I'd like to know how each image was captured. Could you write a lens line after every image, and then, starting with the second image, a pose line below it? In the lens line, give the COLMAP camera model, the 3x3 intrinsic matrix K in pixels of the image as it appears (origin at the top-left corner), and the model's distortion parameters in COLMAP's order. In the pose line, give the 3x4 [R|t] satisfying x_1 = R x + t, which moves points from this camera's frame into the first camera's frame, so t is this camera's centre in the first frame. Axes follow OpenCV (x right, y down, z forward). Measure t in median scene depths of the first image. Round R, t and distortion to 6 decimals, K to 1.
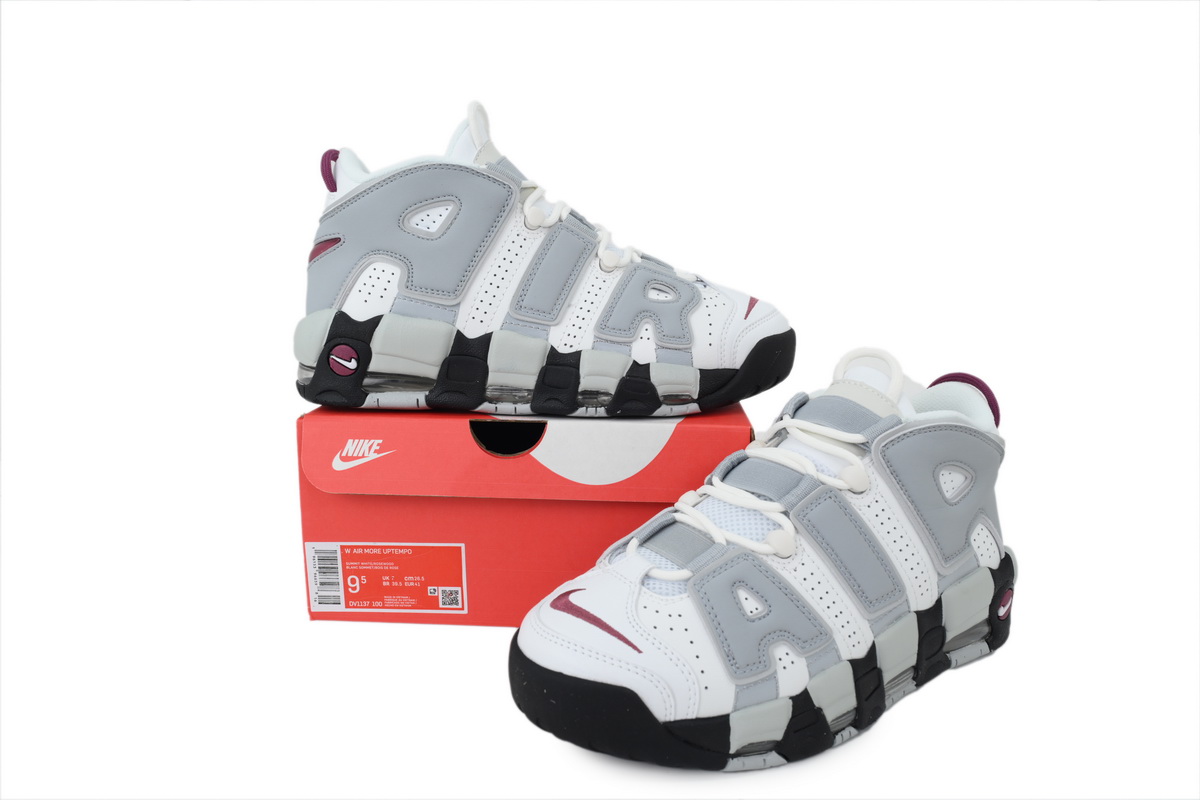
lens RADIAL K [[859.5, 0, 600.0], [0, 859.5, 400.0], [0, 0, 1]] dist [0.006476, 0.002483]
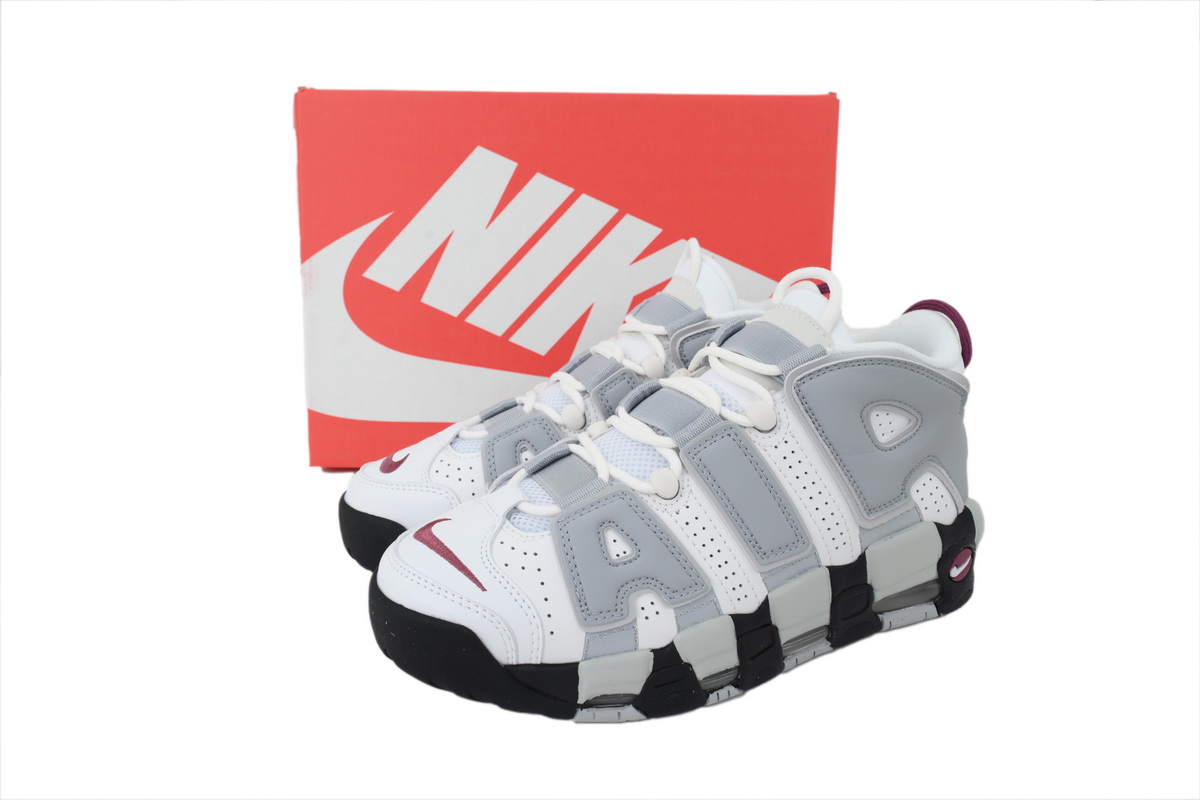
lens RADIAL K [[859.5, 0, 600.0], [0, 859.5, 400.0], [0, 0, 1]] dist [0.006476, 0.002483]
pose [[0.988352, 0.041763, -0.146343, 0.266952], [-0.028683, 0.995495, 0.090372, 0.000438], [0.149458, -0.085122, 0.985097, 0.106159]]
